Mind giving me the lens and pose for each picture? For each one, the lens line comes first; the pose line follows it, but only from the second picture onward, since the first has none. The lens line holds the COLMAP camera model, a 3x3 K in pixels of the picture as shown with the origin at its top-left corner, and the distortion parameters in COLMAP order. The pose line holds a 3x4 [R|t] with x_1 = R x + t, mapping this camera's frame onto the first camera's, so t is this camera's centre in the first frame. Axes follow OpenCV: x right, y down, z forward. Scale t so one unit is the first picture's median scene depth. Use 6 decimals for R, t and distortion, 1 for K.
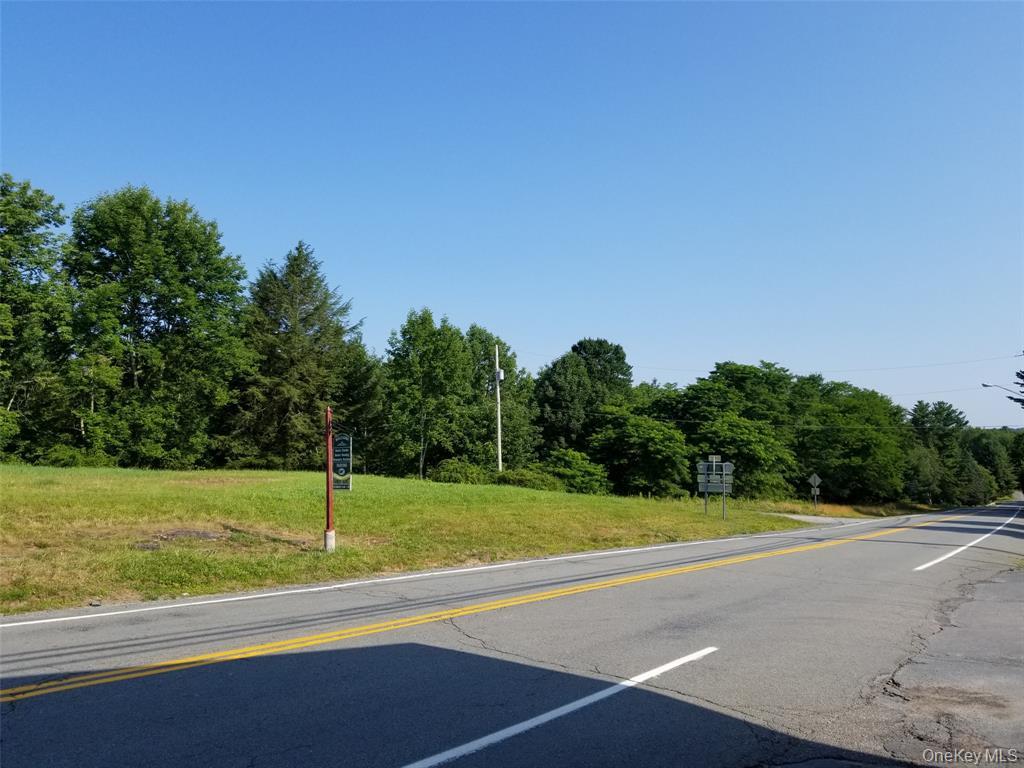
lens RADIAL K [[797.0, 0, 512.0], [0, 797.0, 384.0], [0, 0, 1]] dist [0.118848, -0.171903]
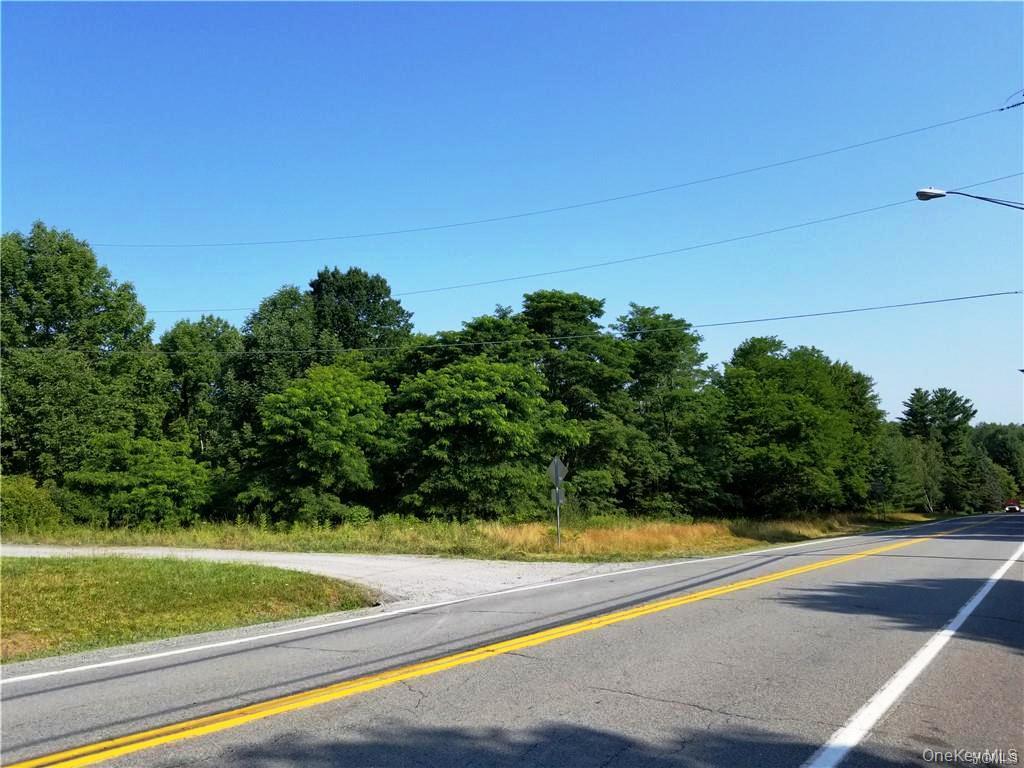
lens RADIAL K [[797.0, 0, 512.0], [0, 797.0, 384.0], [0, 0, 1]] dist [0.118848, -0.171903]
pose [[0.999030, -0.040684, -0.016854, 0.194058], [0.040193, 0.998784, -0.028548, 0.045303], [0.017995, 0.027843, 0.999450, 0.304617]]
